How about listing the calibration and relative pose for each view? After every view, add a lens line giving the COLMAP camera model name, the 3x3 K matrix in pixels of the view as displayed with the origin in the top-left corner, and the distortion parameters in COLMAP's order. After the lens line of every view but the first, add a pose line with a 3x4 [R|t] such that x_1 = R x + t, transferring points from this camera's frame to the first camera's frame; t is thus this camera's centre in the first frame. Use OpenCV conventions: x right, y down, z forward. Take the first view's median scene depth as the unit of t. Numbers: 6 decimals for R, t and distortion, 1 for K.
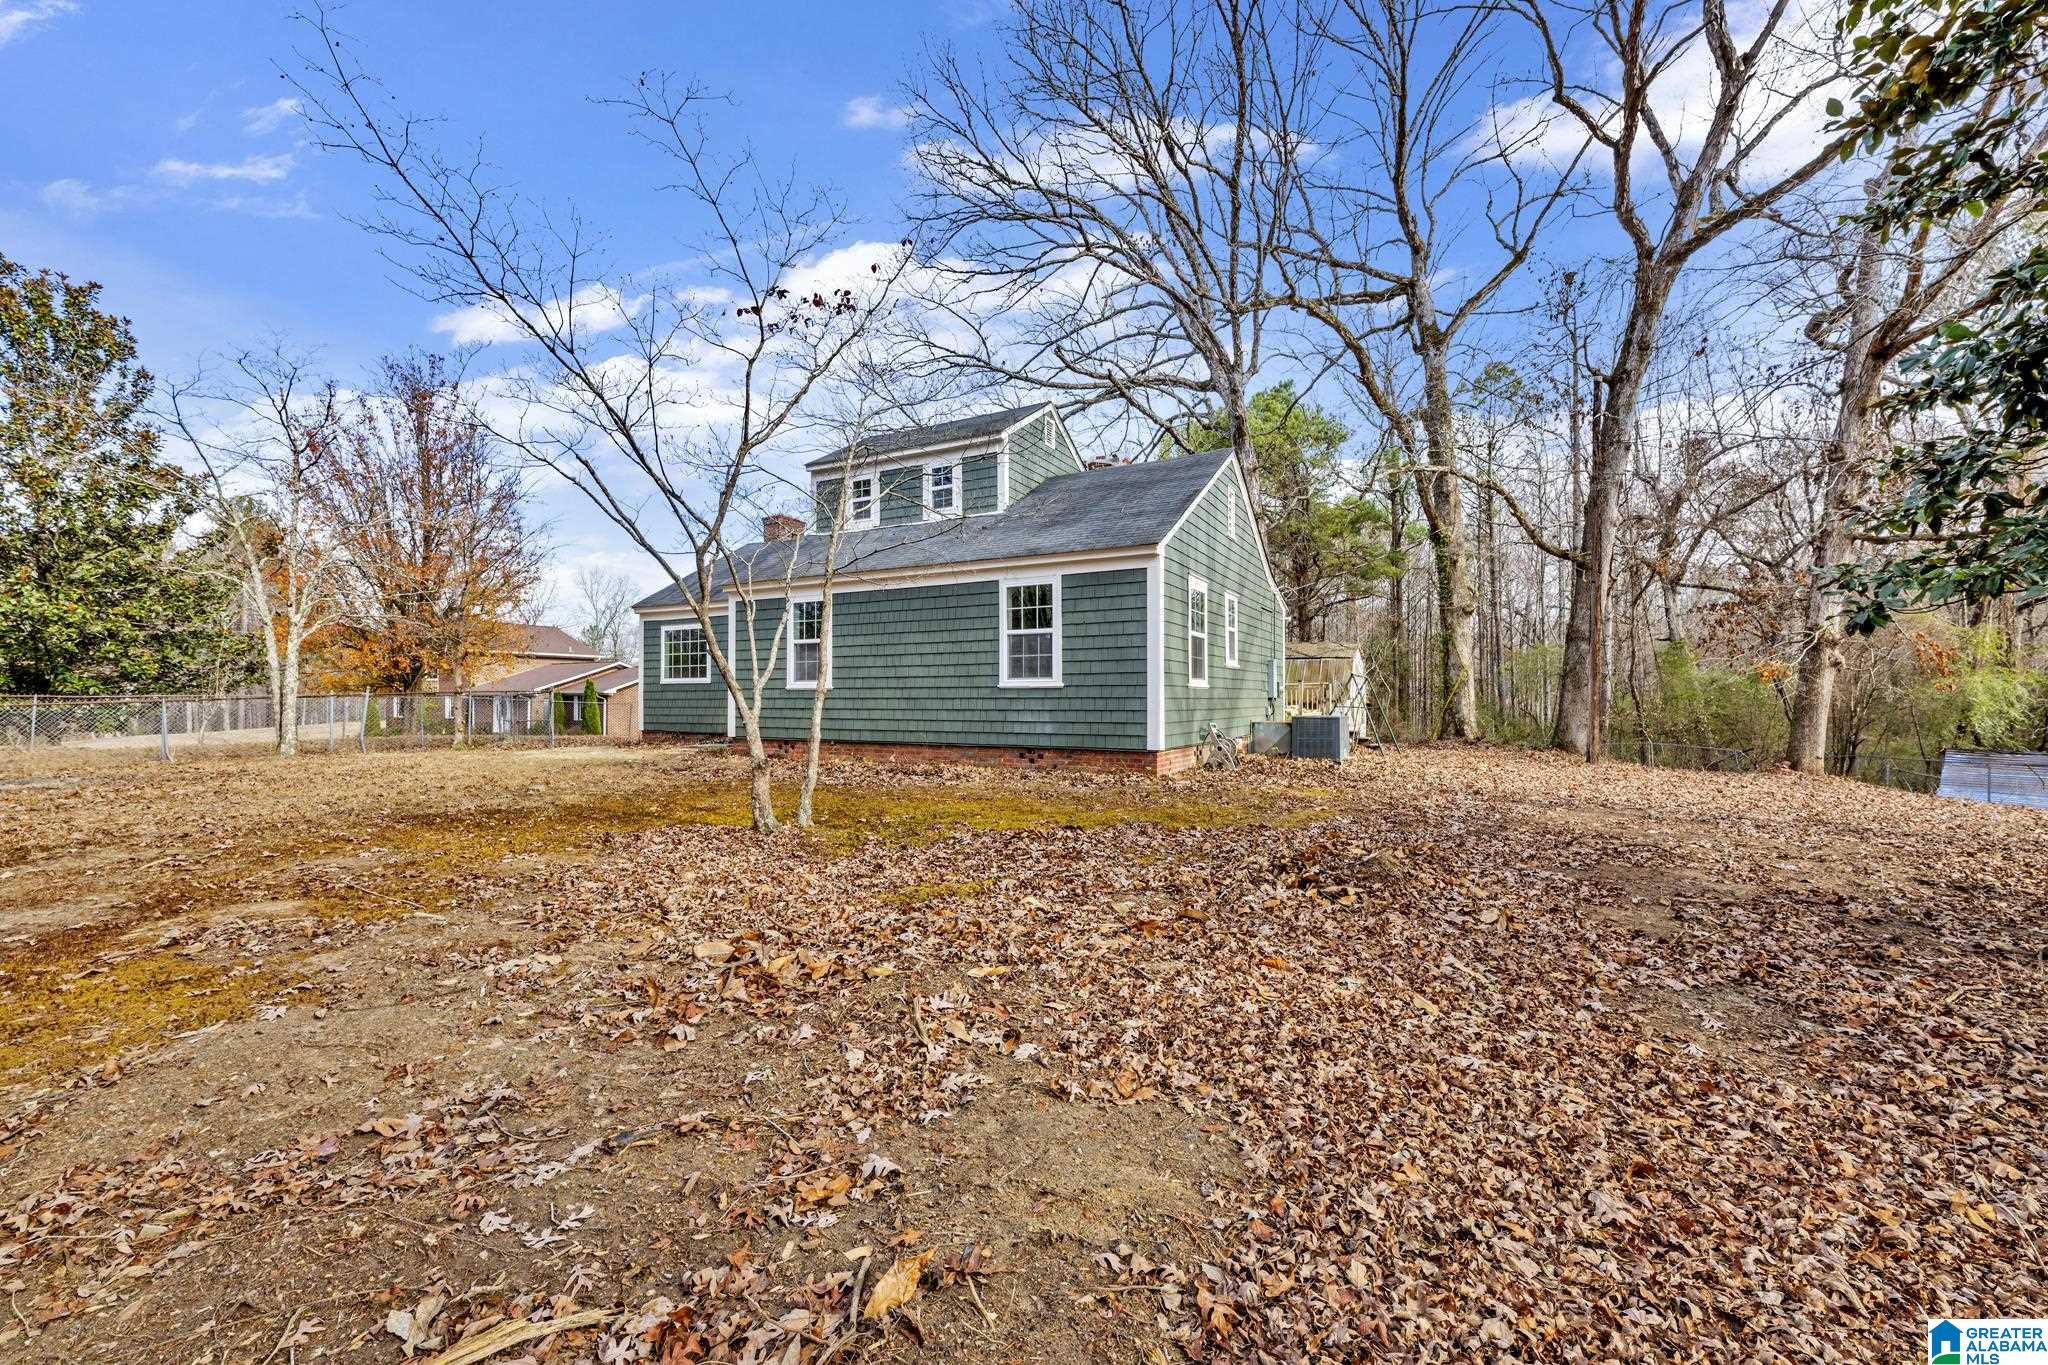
lens RADIAL K [[796.3, 0, 1026.2], [0, 796.3, 683.6], [0, 0, 1]] dist [-0.000307, -0.000101]
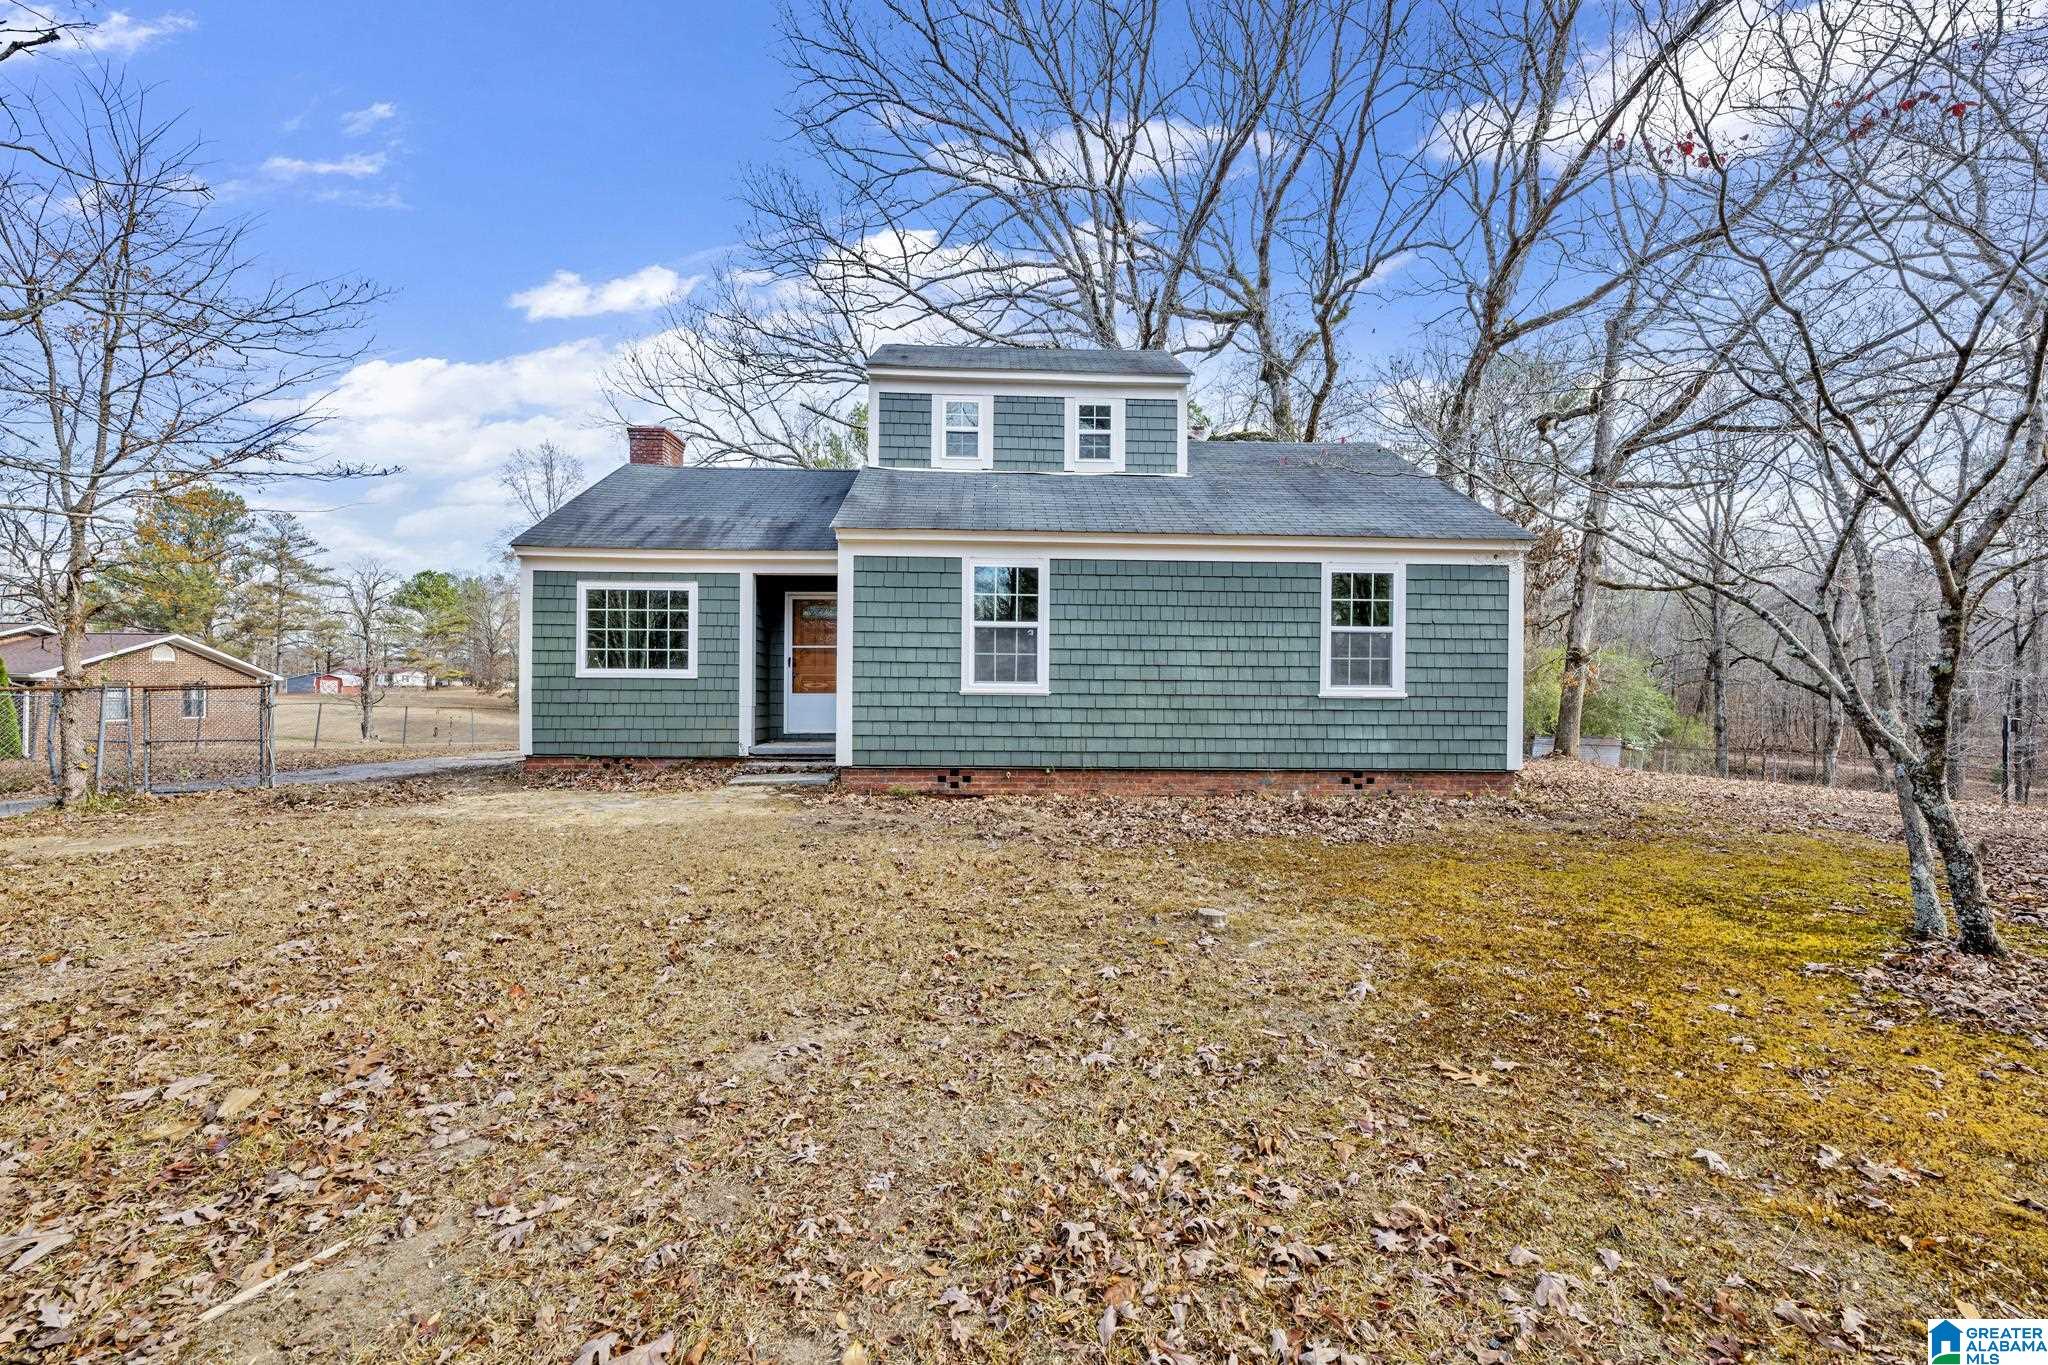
lens RADIAL K [[880.1, 0, 1017.4], [0, 880.1, 688.4], [0, 0, 1]] dist [0.002174, 0.000096]
pose [[0.865082, 0.021524, 0.501168, -0.661297], [-0.020432, 0.999762, -0.007668, 0.008560], [-0.501214, -0.003606, 0.865316, 0.344474]]
